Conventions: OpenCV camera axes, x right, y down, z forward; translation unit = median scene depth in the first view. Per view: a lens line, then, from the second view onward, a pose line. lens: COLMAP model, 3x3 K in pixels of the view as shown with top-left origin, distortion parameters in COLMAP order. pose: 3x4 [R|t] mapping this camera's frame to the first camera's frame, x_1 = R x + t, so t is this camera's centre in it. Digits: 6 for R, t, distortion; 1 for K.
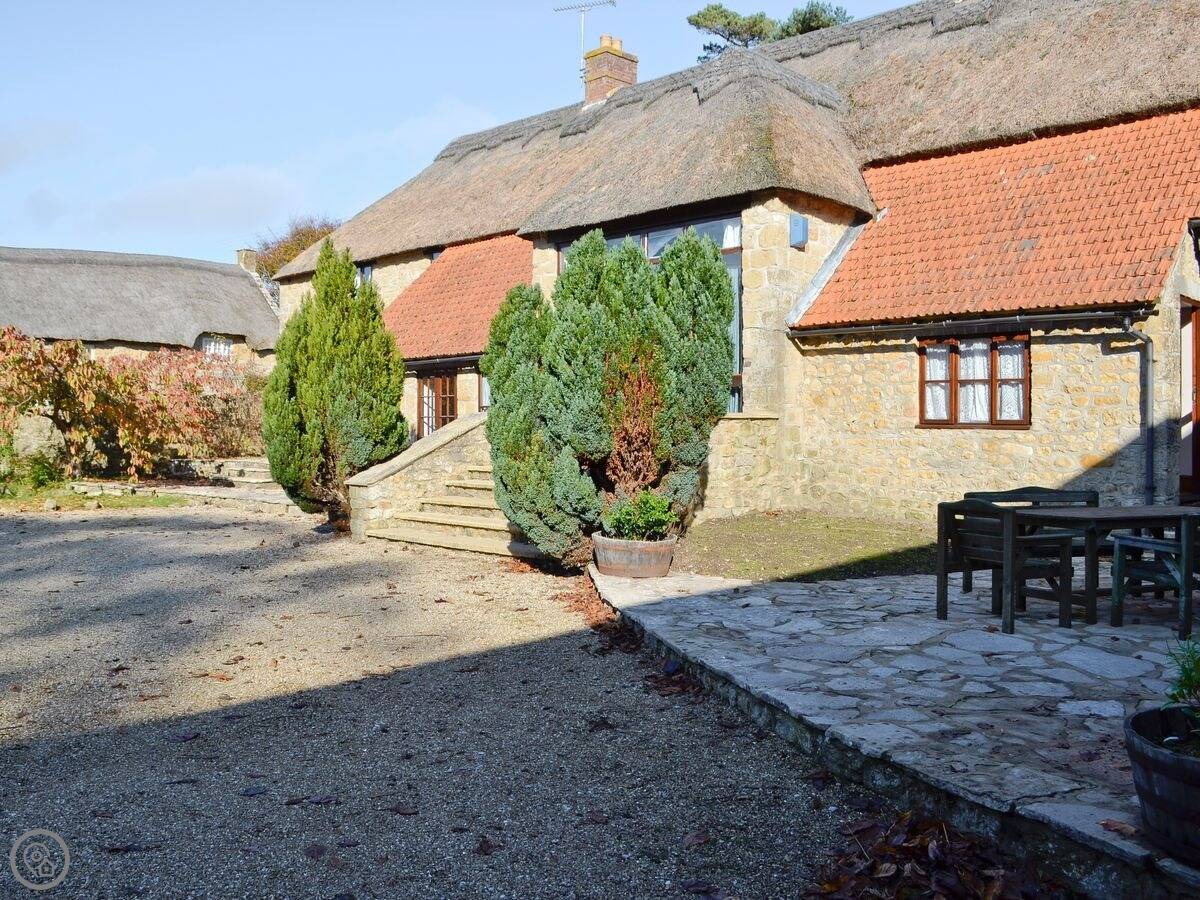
lens RADIAL K [[1085.6, 0, 599.0], [0, 1085.6, 474.3], [0, 0, 1]] dist [-0.107598, 0.007469]
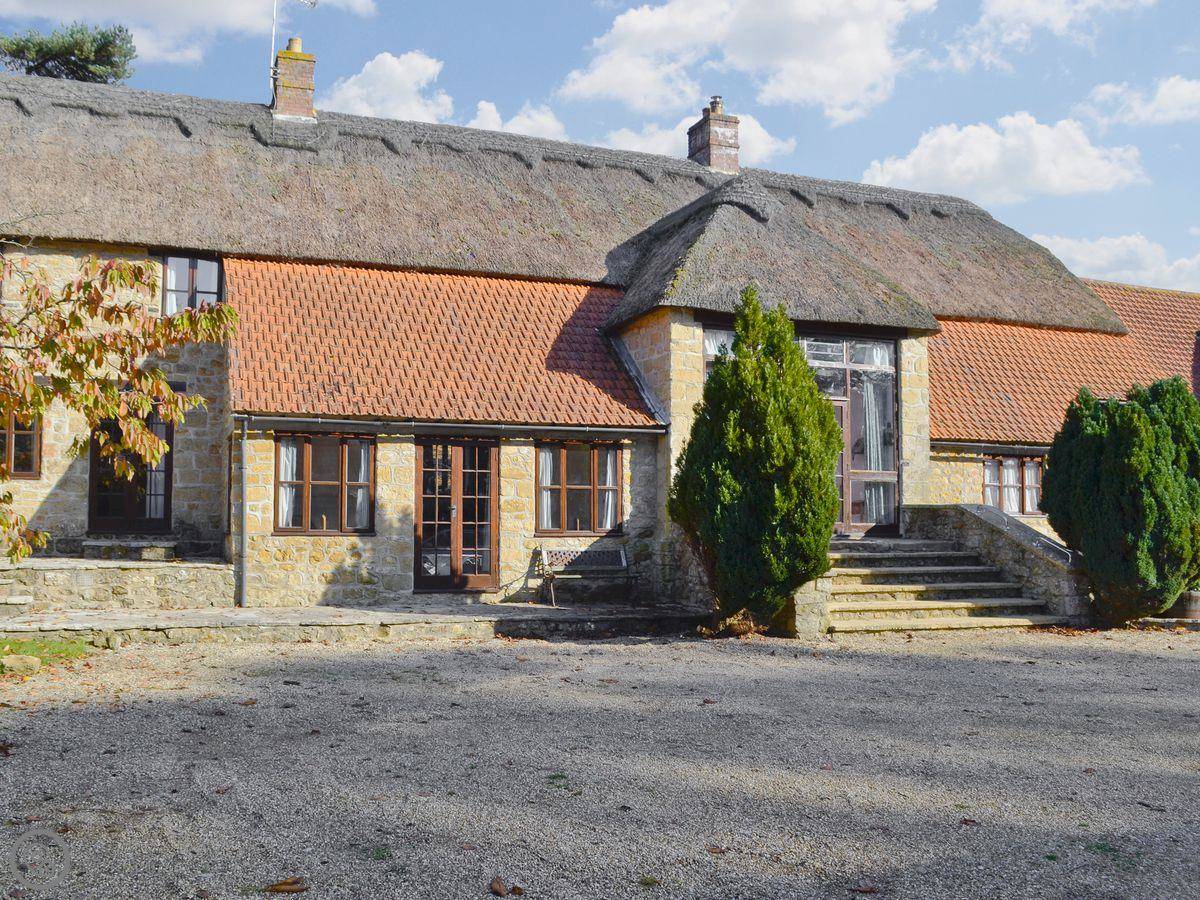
lens RADIAL K [[1085.6, 0, 599.0], [0, 1085.6, 474.3], [0, 0, 1]] dist [-0.107598, 0.007469]
pose [[0.373933, 0.050435, 0.926083, -1.165268], [0.040939, 0.996649, -0.070809, -0.017424], [-0.926552, 0.064391, 0.370615, 0.894111]]
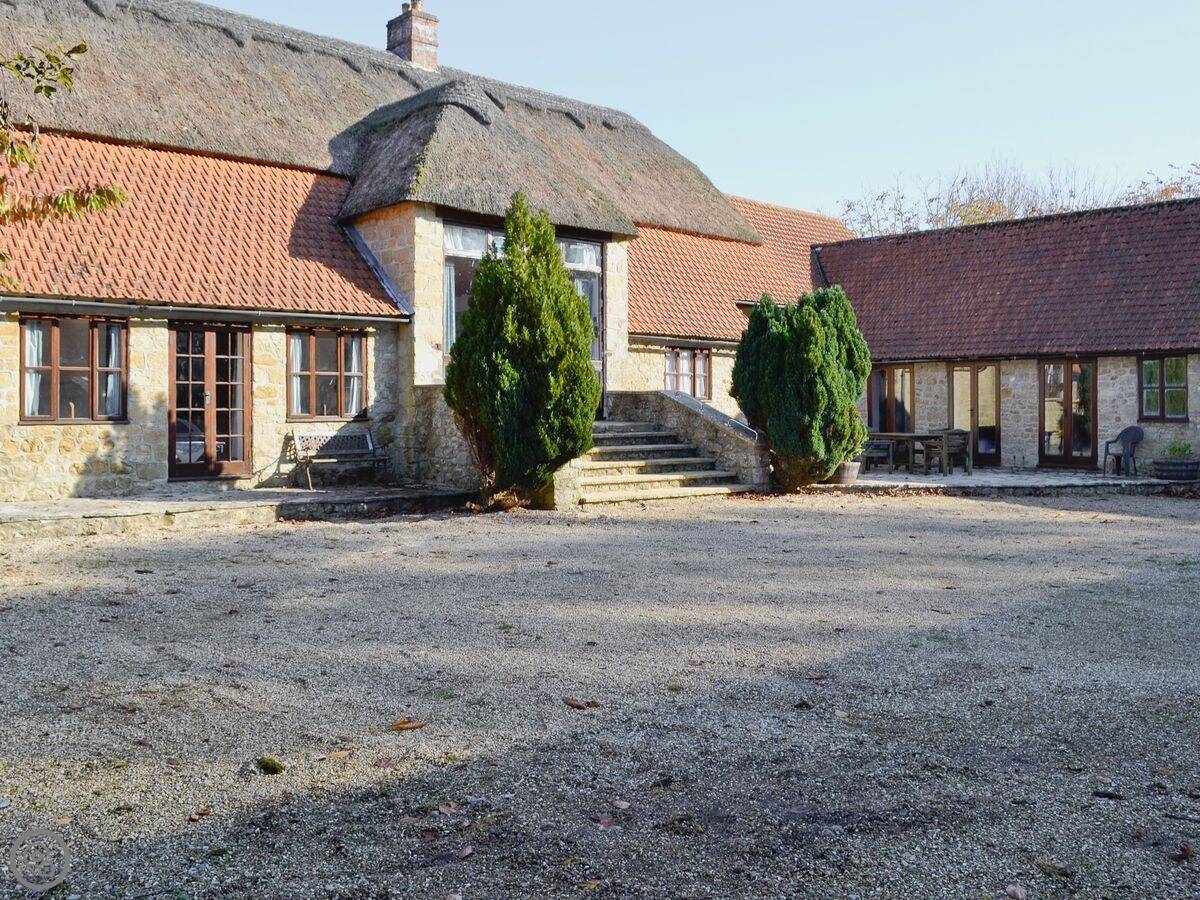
lens RADIAL K [[1110.9, 0, 600.9], [0, 1110.9, 428.0], [0, 0, 1]] dist [-0.128645, 0.022302]
pose [[-0.048697, -0.010298, 0.998761, -1.326277], [0.053867, 0.998464, 0.012921, -0.027412], [-0.997360, 0.054430, -0.048067, 1.120394]]
